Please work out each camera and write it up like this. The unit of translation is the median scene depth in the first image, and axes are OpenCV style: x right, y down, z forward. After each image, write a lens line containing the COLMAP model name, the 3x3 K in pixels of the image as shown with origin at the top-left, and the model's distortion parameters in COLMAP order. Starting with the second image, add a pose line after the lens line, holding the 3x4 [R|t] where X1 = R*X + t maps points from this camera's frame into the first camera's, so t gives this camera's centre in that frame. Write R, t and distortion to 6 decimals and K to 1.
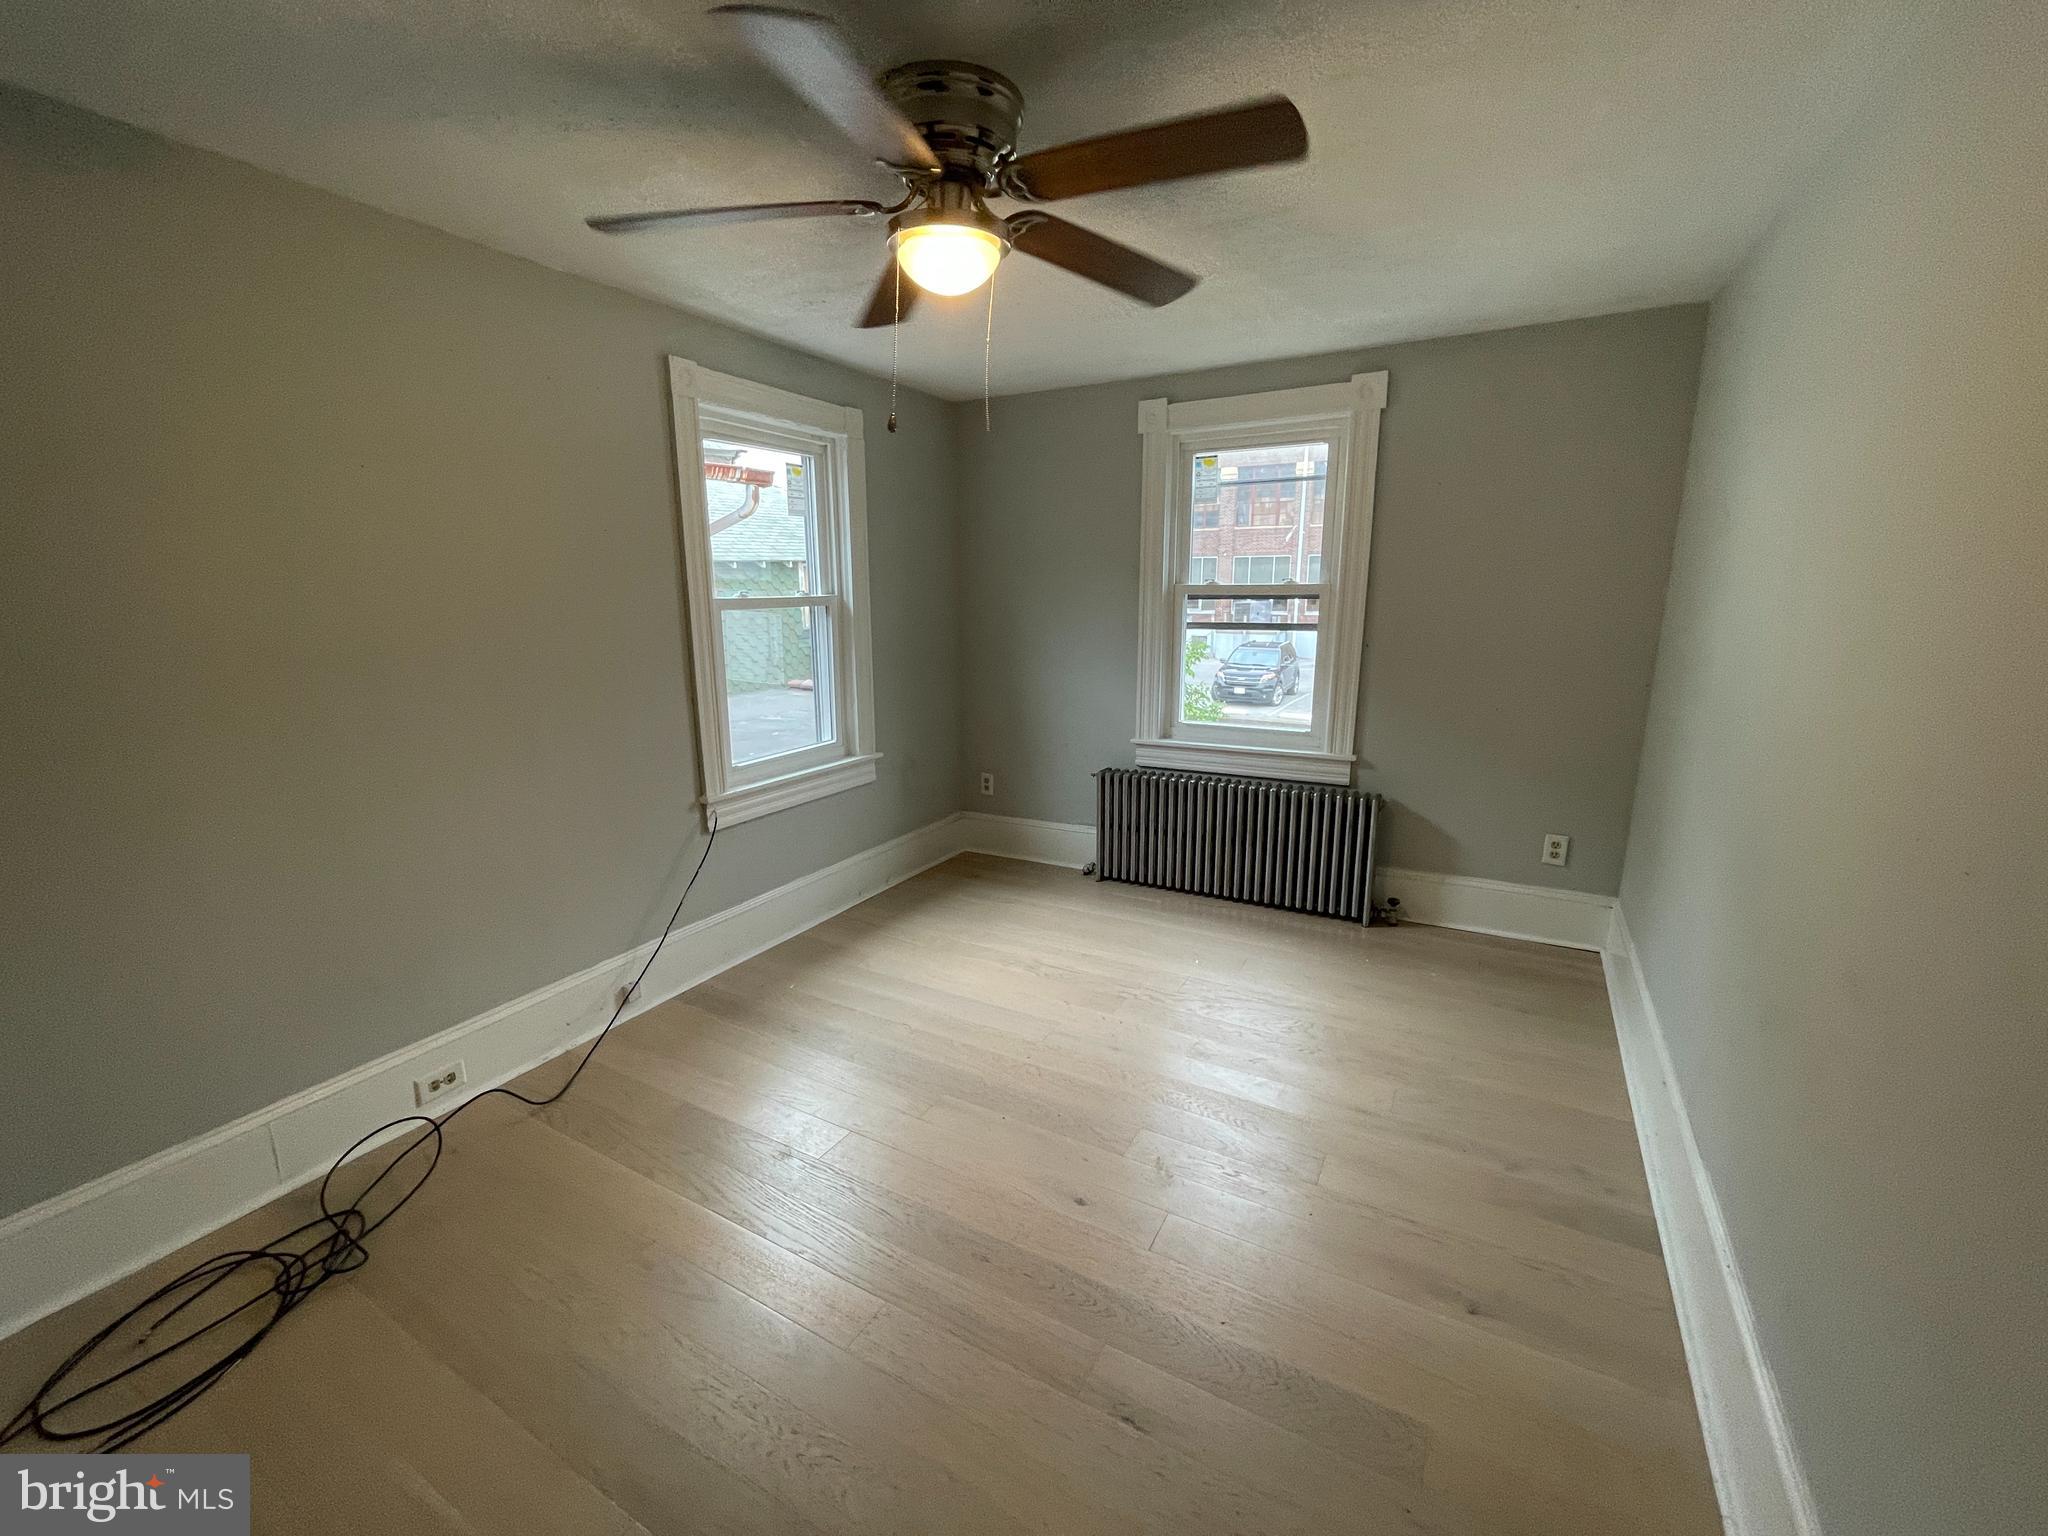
lens RADIAL K [[828.6, 0, 1030.8], [0, 828.6, 733.0], [0, 0, 1]] dist [-0.001019, 0.000149]
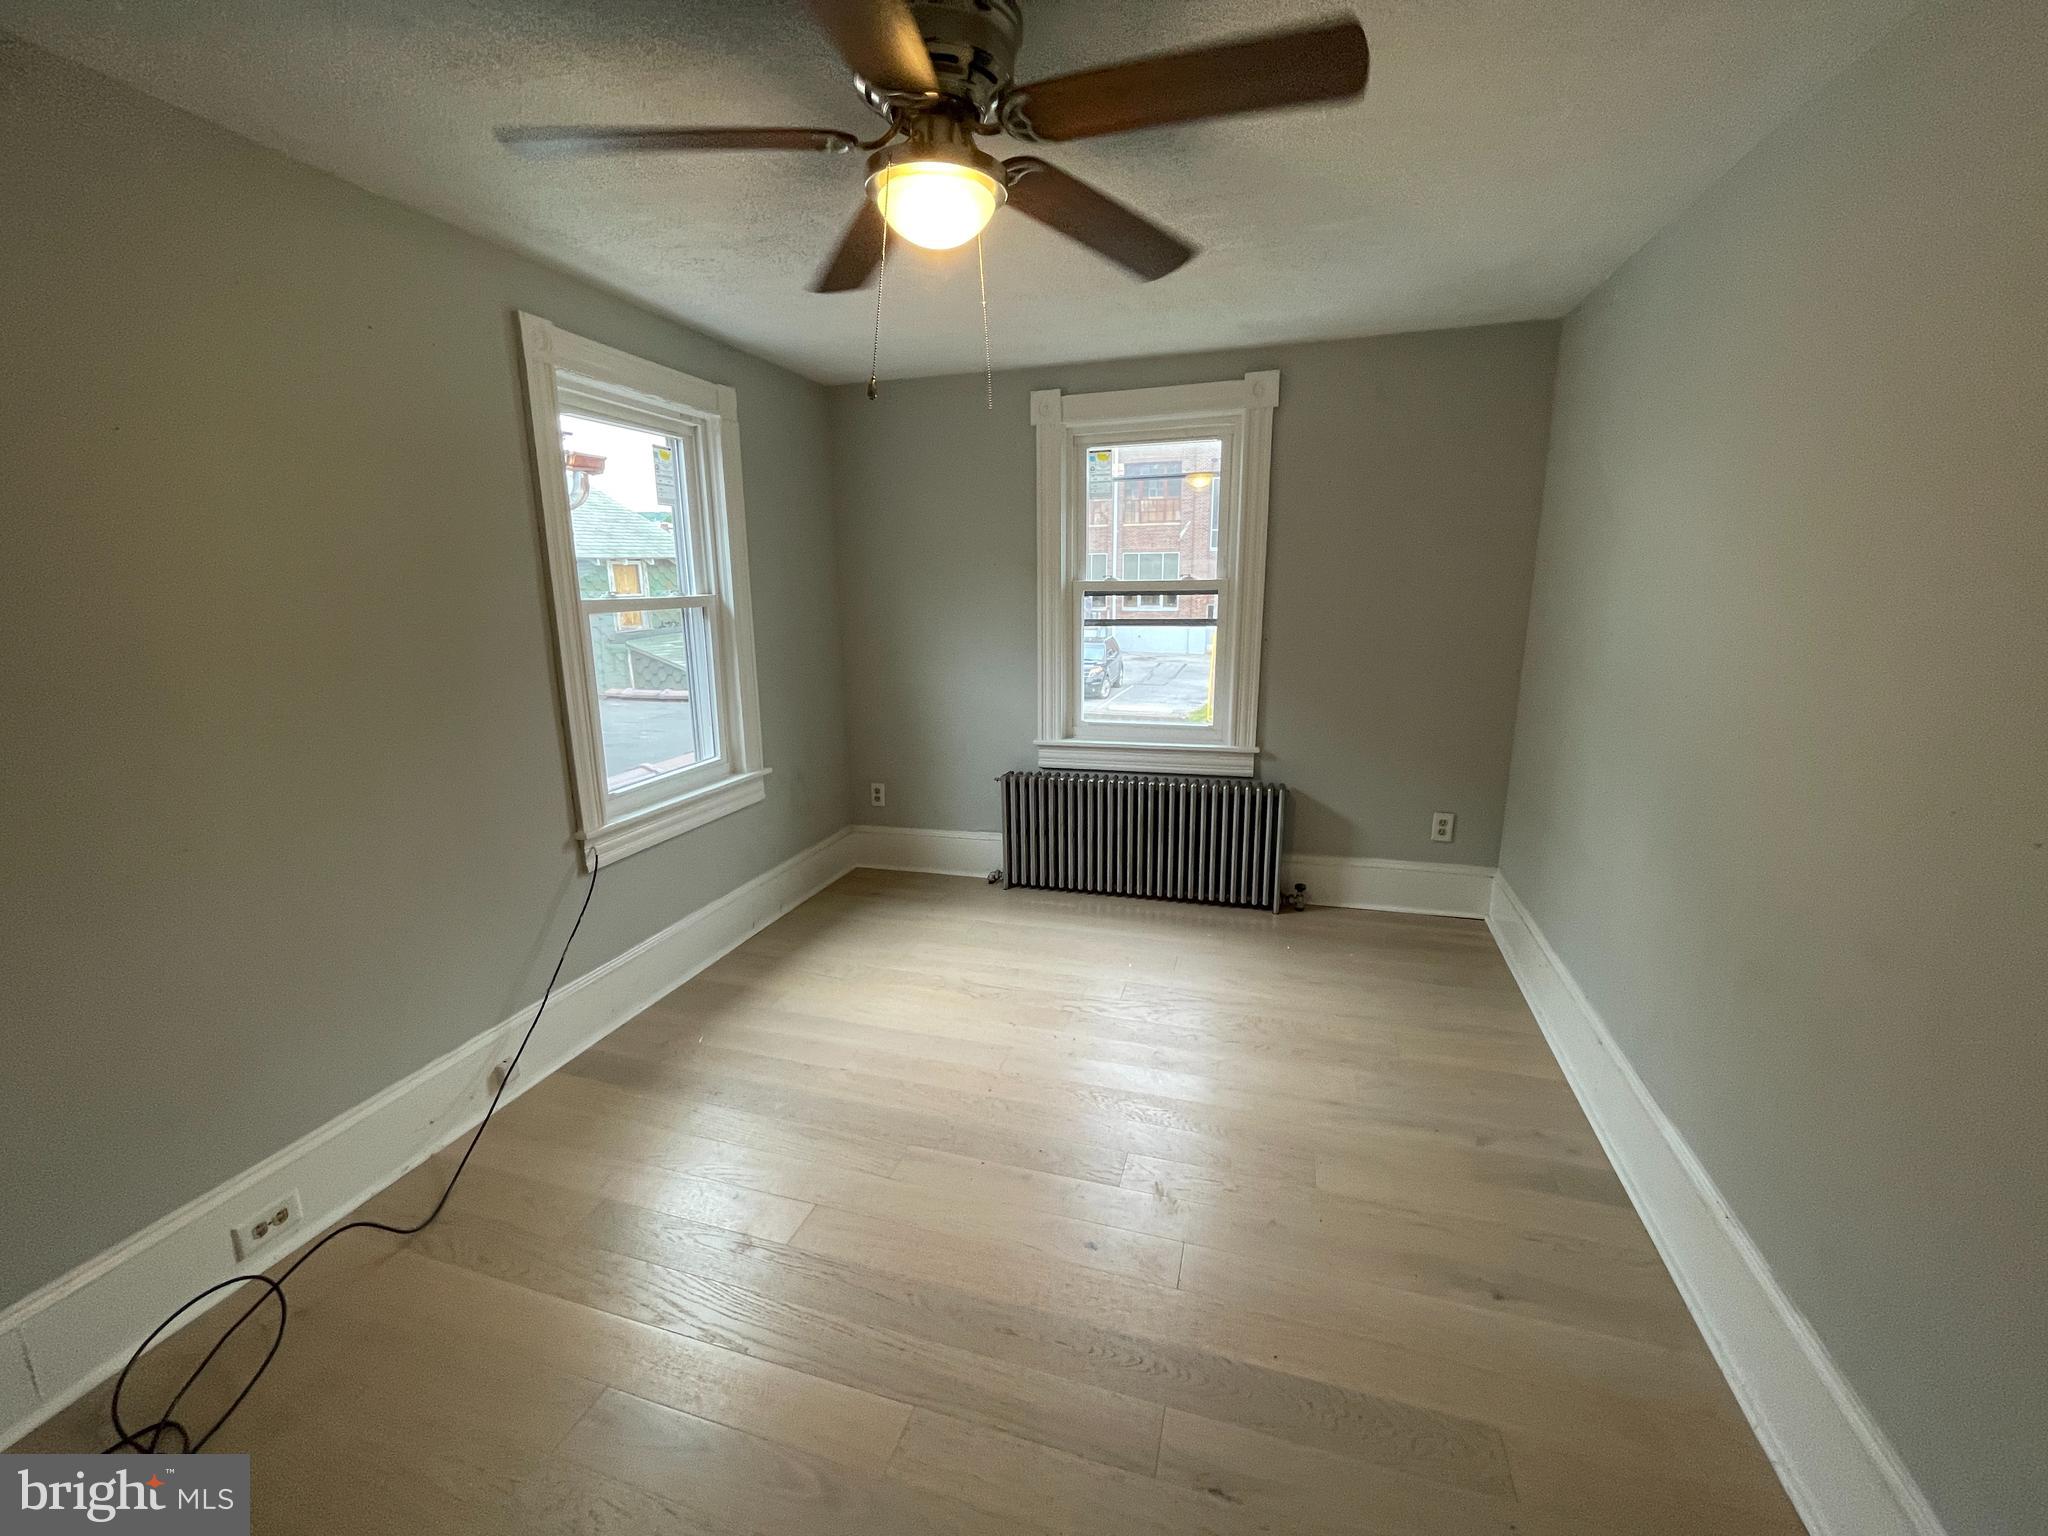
lens RADIAL K [[826.1, 0, 1027.9], [0, 826.1, 737.8], [0, 0, 1]] dist [-0.001248, -0.000151]
pose [[0.978466, -0.044088, 0.201643, -0.093361], [0.042415, 0.999020, 0.012612, -0.009730], [-0.202002, -0.003788, 0.979378, 0.060287]]
